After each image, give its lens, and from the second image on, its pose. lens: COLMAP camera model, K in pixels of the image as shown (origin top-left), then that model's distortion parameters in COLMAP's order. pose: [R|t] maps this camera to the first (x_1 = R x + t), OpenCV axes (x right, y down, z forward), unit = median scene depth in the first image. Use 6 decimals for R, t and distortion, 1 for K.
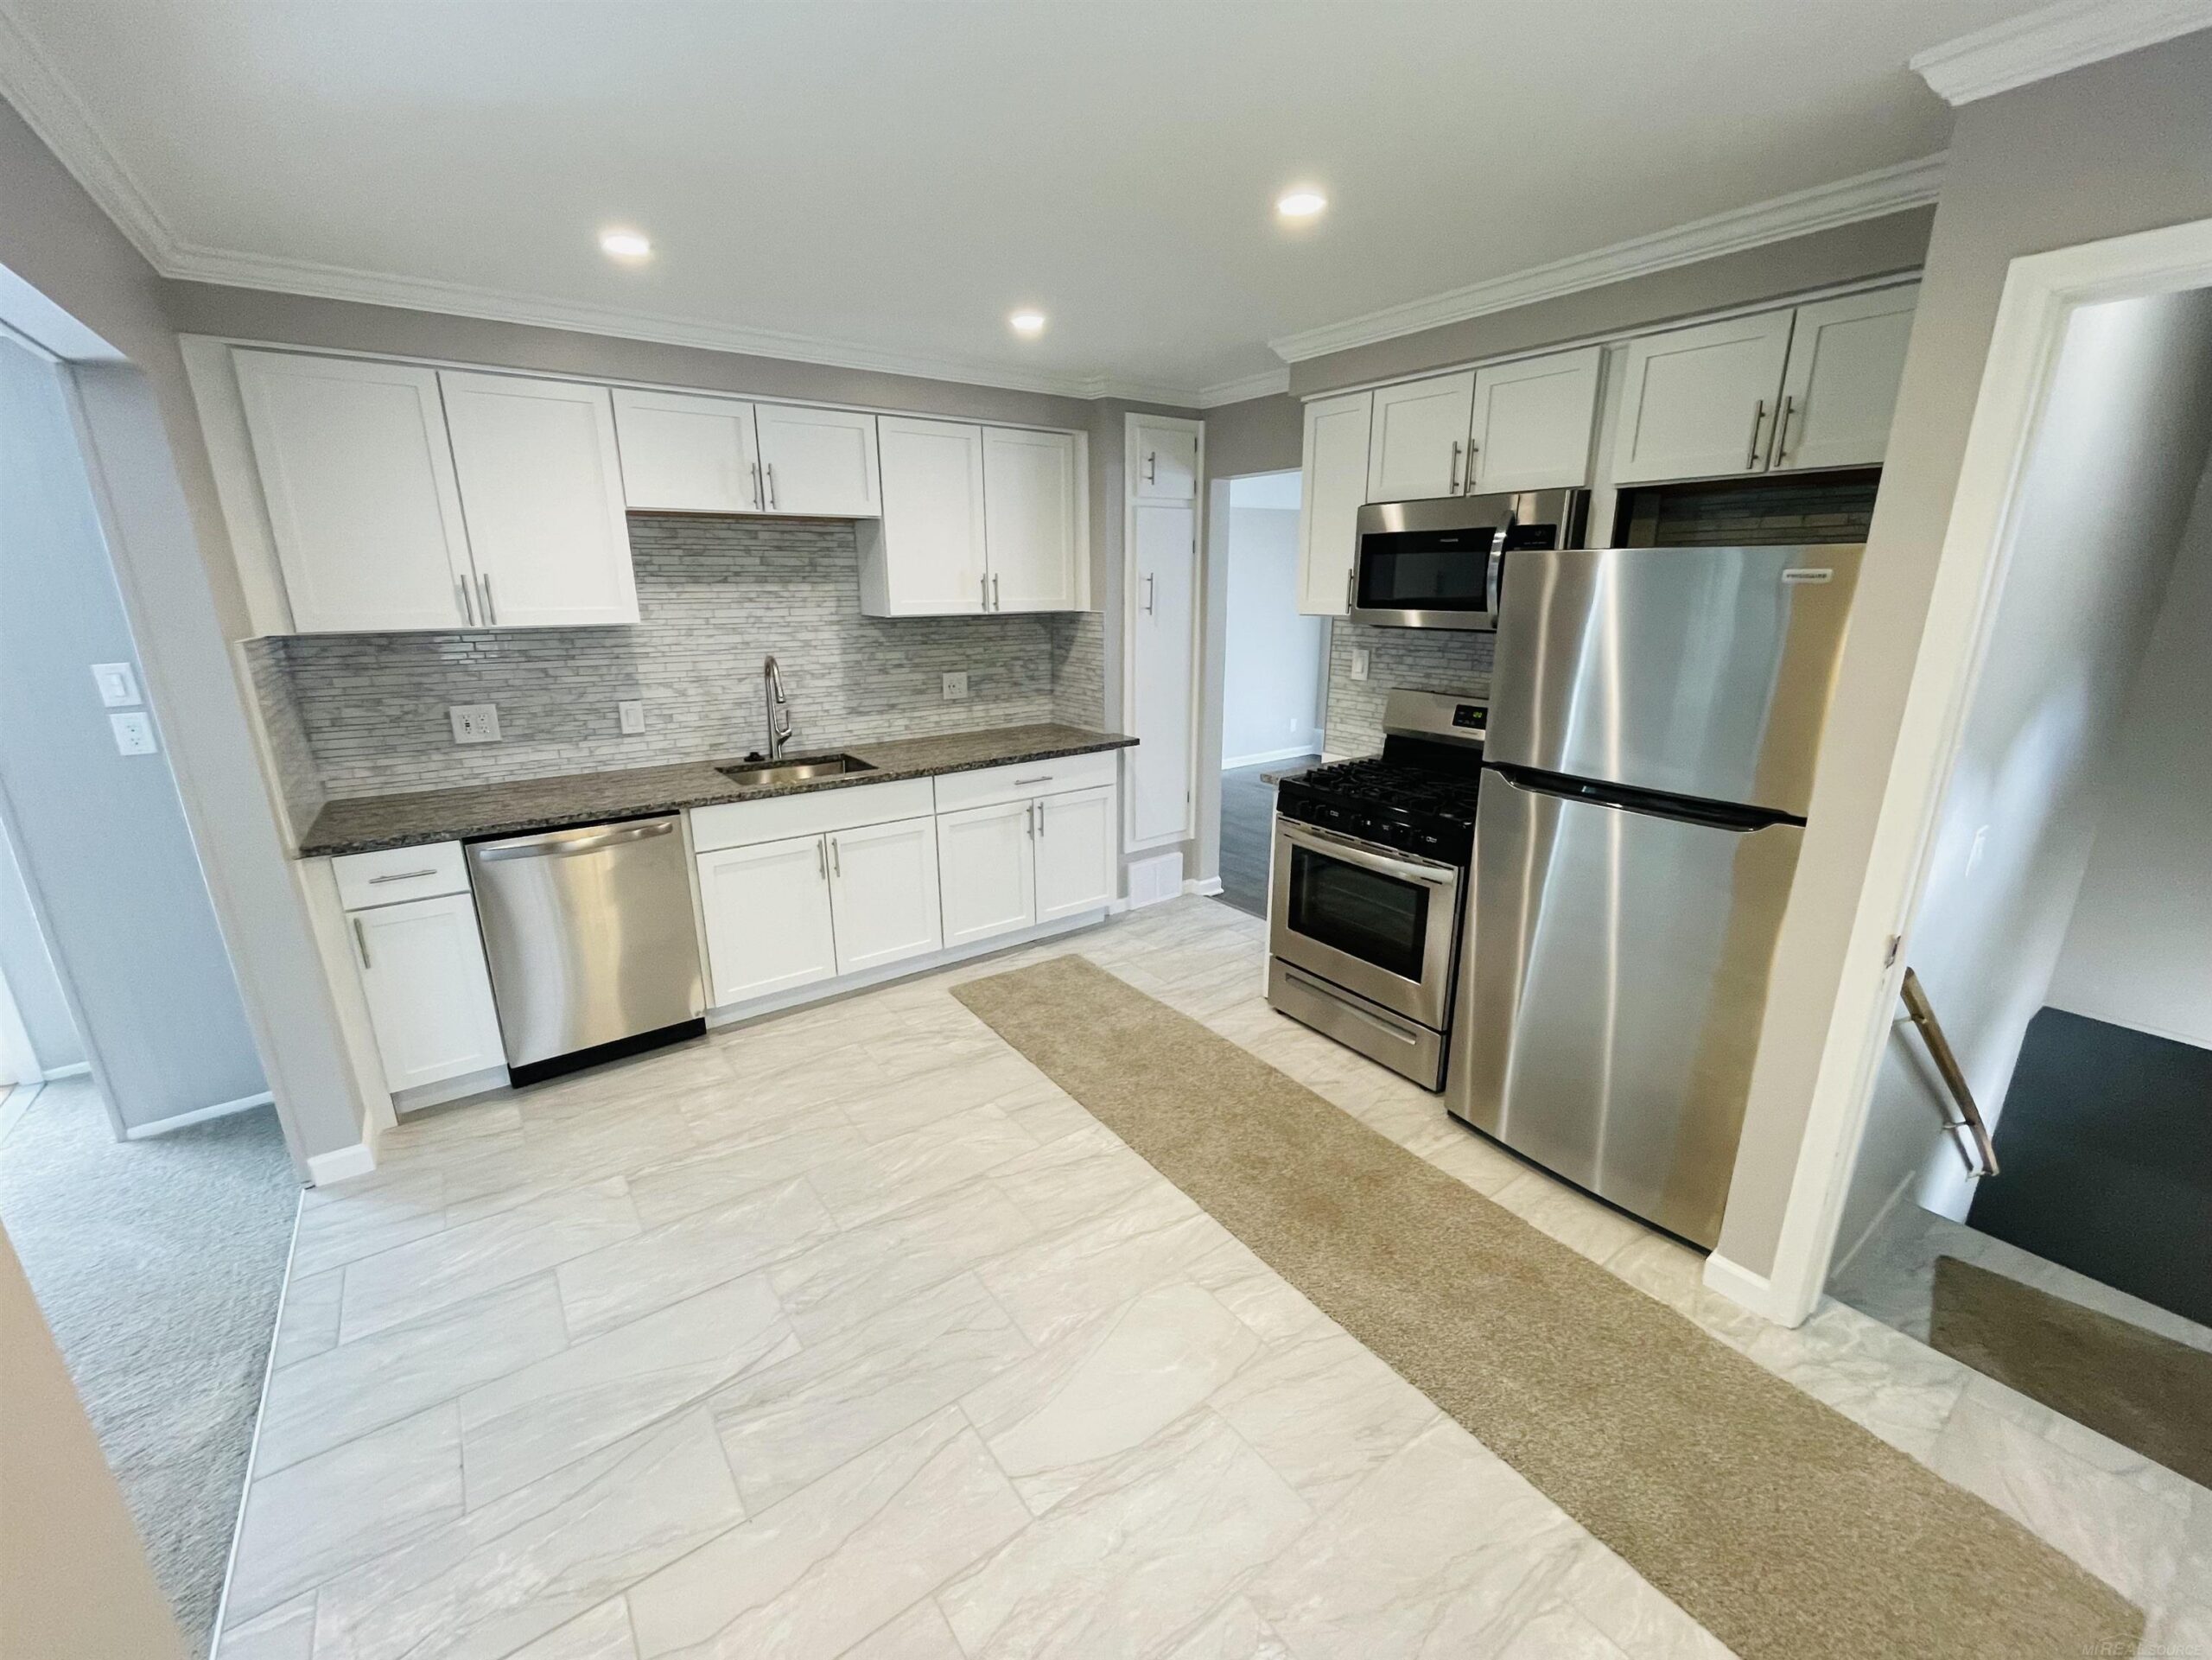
lens RADIAL K [[899.2, 0, 1105.8], [0, 899.2, 832.3], [0, 0, 1]] dist [-0.003356, -0.000566]
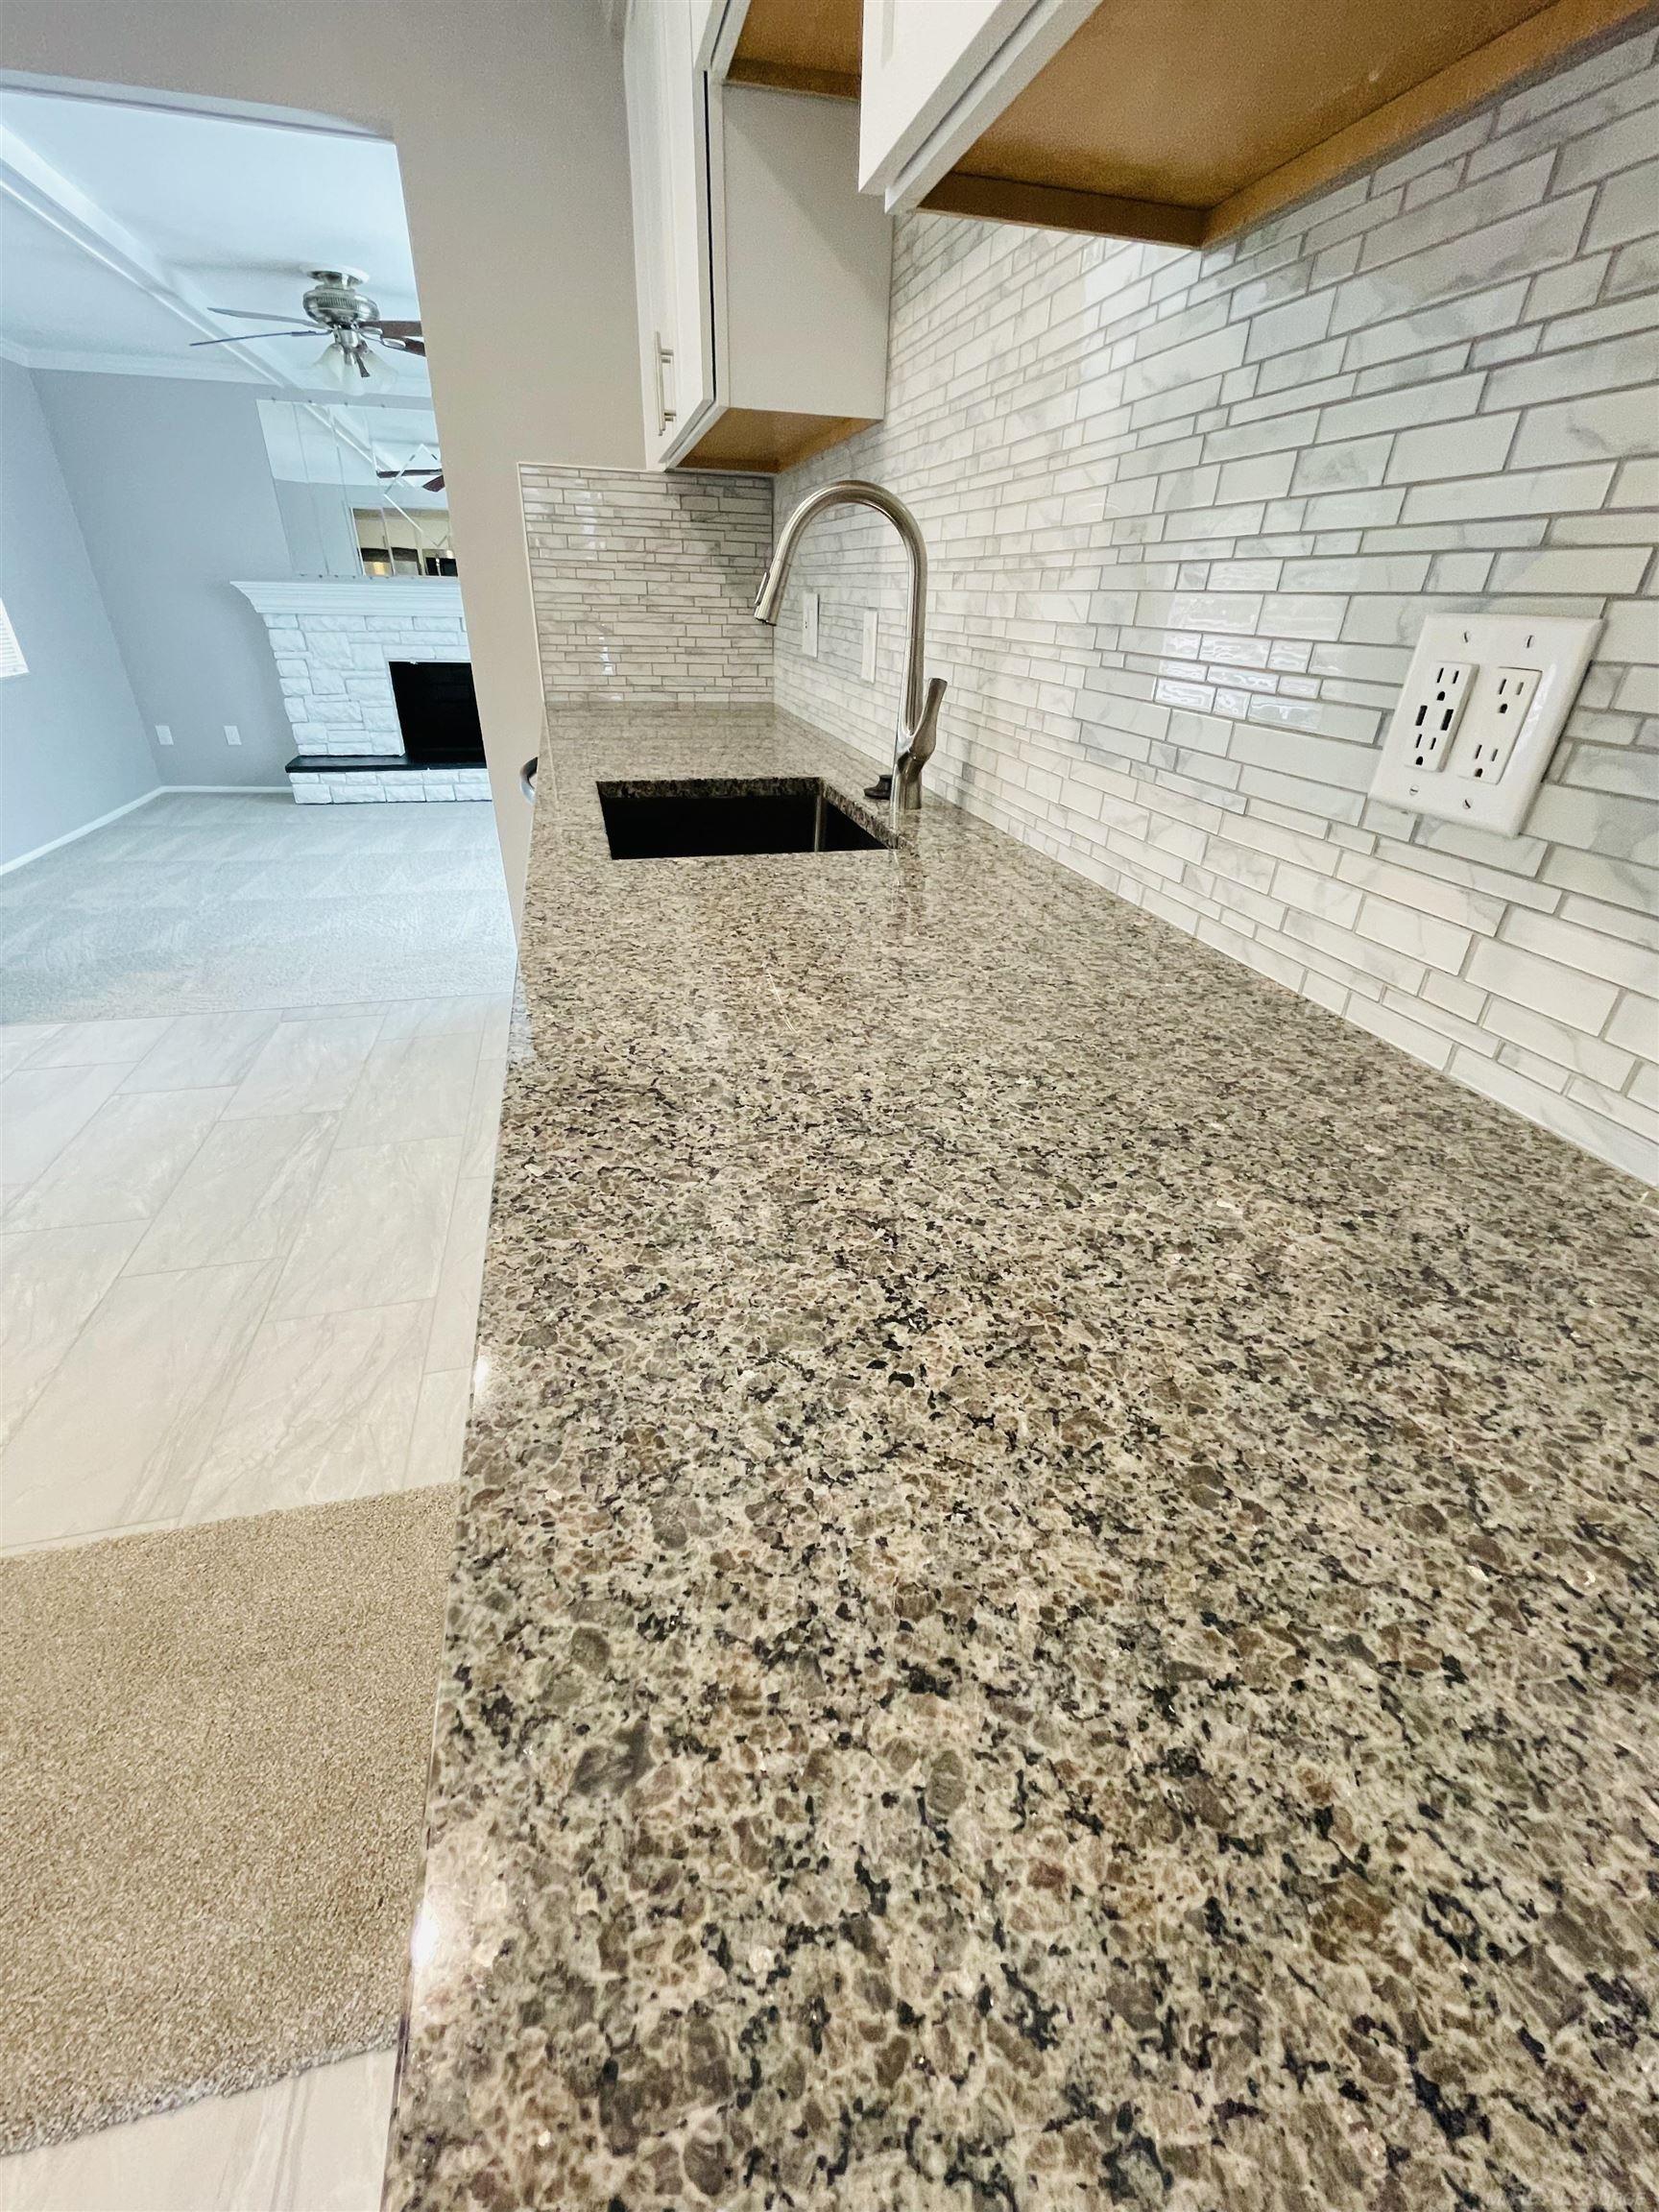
lens RADIAL K [[899.1, 0, 833.9], [0, 899.1, 1111.1], [0, 0, 1]] dist [-0.003356, -0.000566]
pose [[-0.374480, 0.454185, -0.808381, 0.013845], [-0.276097, 0.777654, 0.564822, -0.195059], [0.885175, 0.434707, -0.165817, 1.121185]]
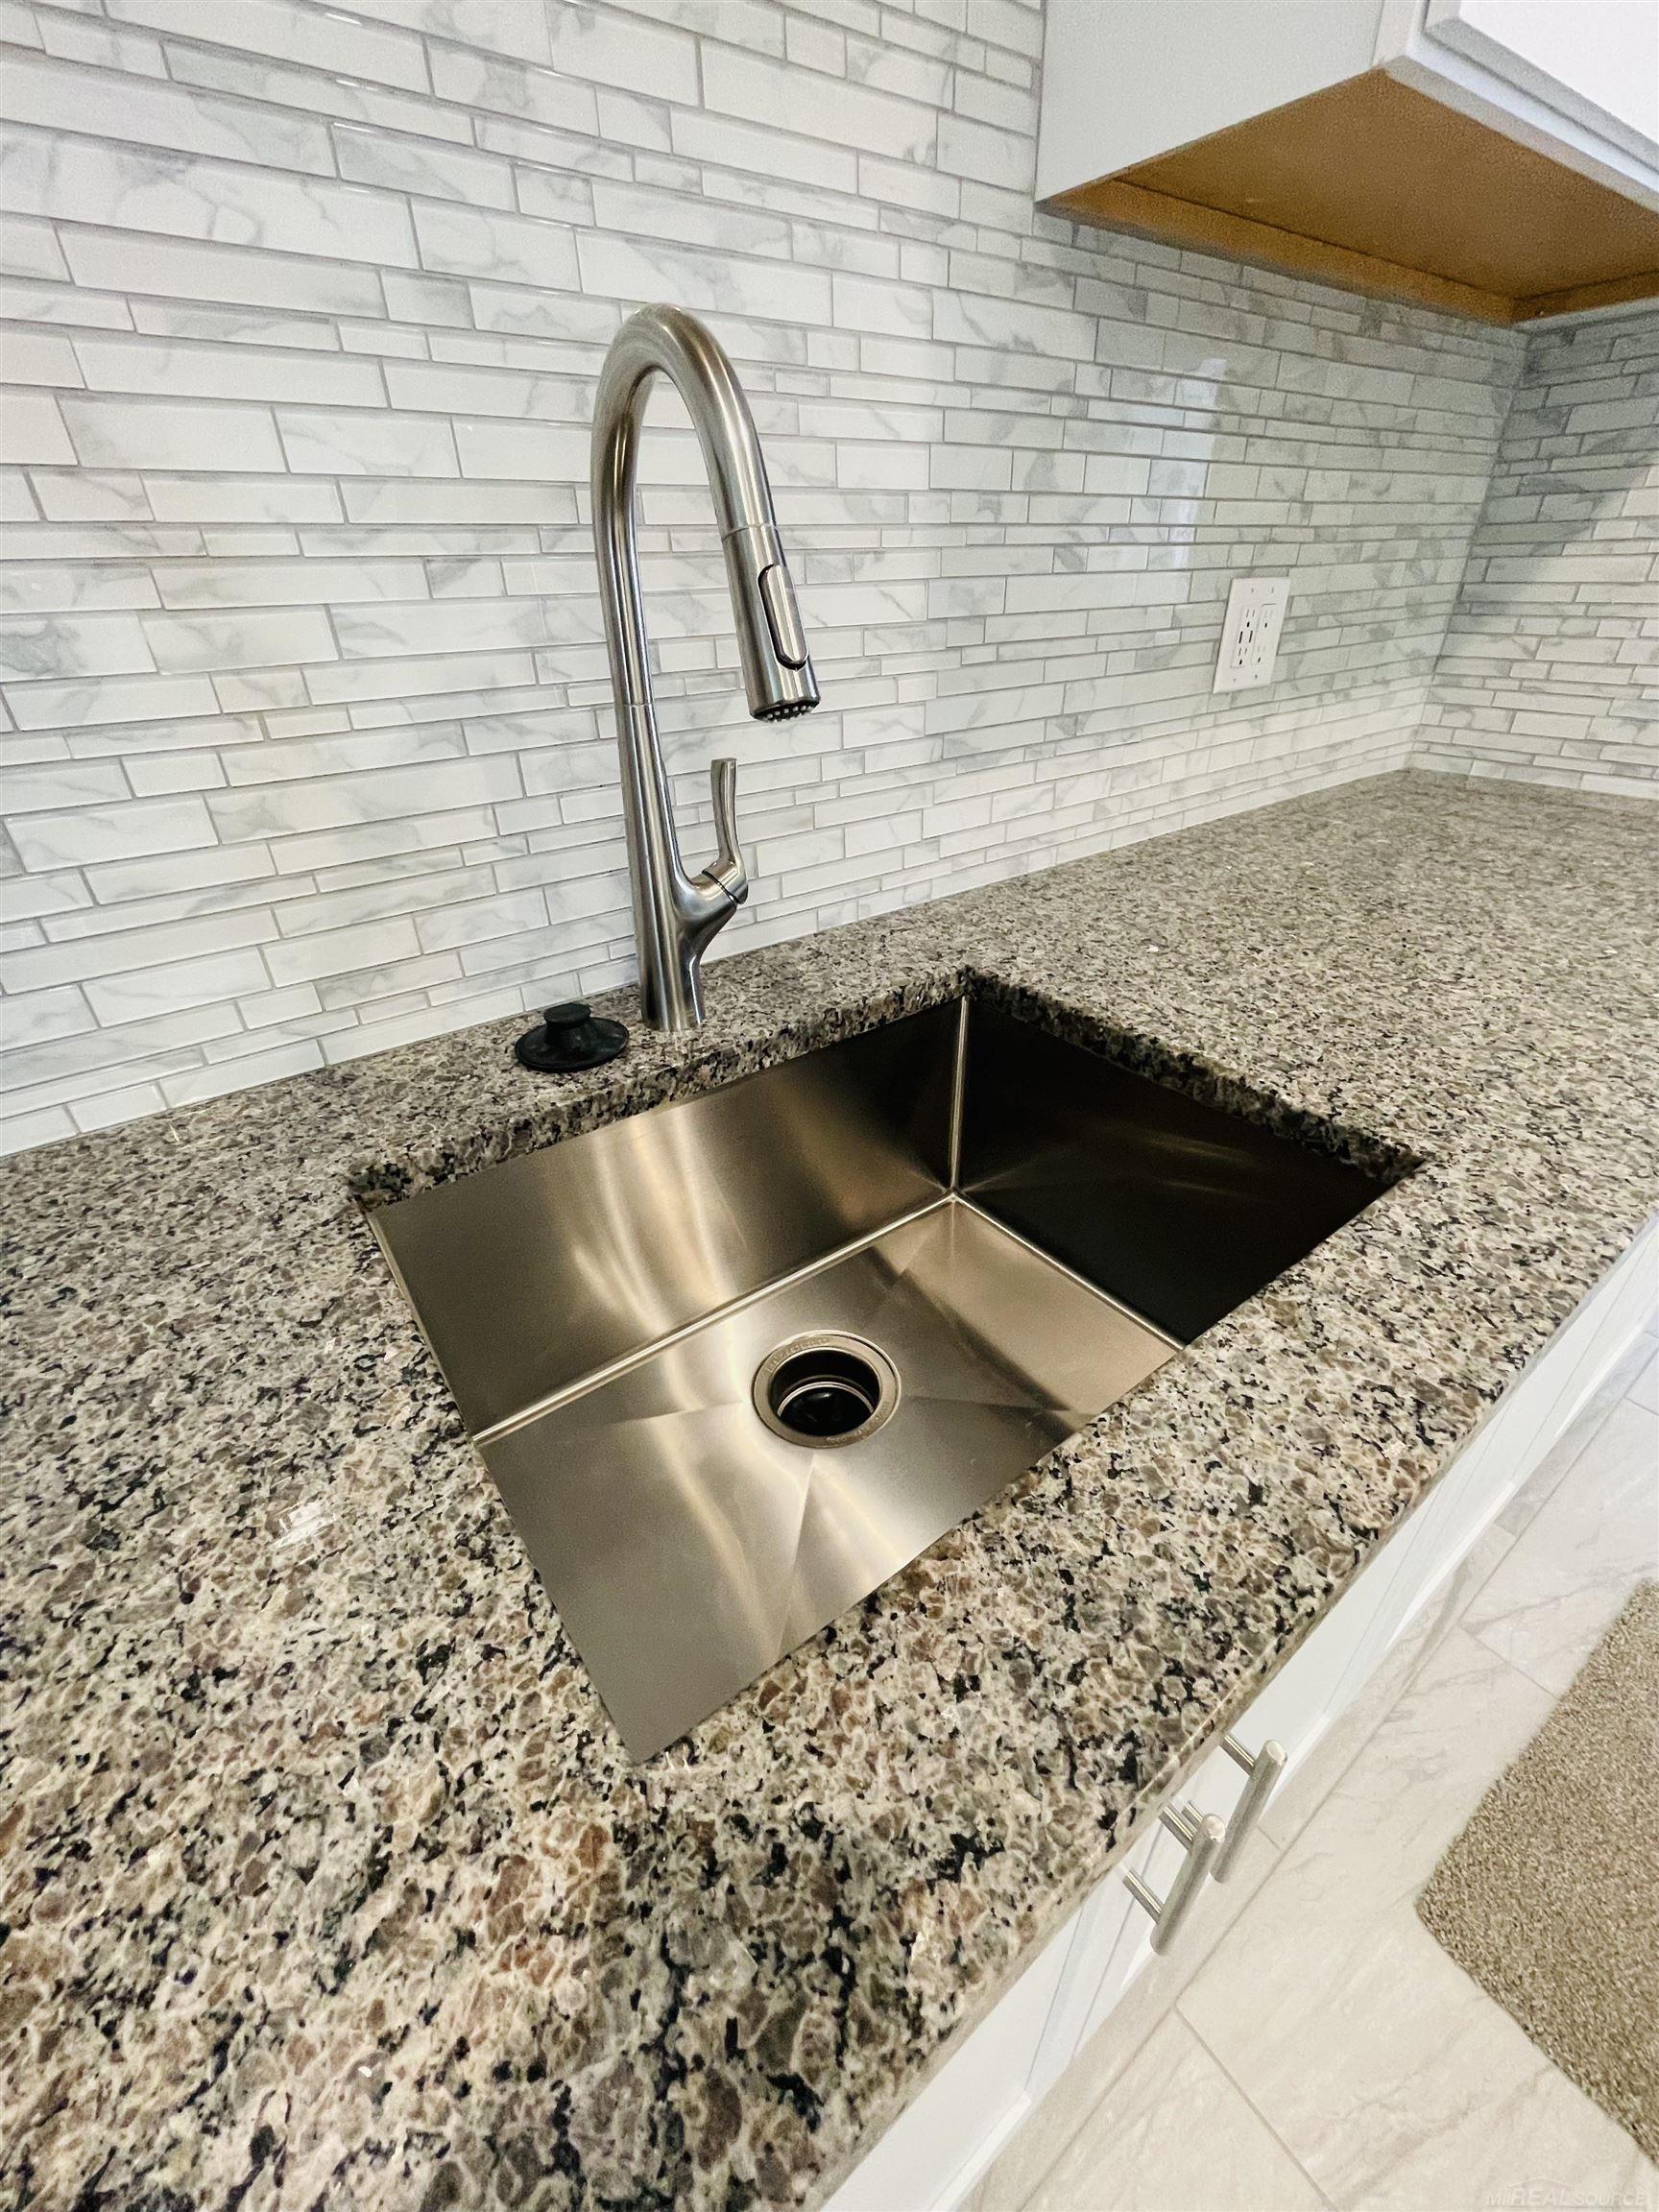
lens RADIAL K [[899.1, 0, 833.0], [0, 899.1, 1109.8], [0, 0, 1]] dist [-0.003356, -0.000566]
pose [[0.999725, -0.021912, -0.008314, -0.339521], [0.023331, 0.964124, 0.264425, -0.117942], [0.002222, -0.264547, 0.964370, 0.826250]]
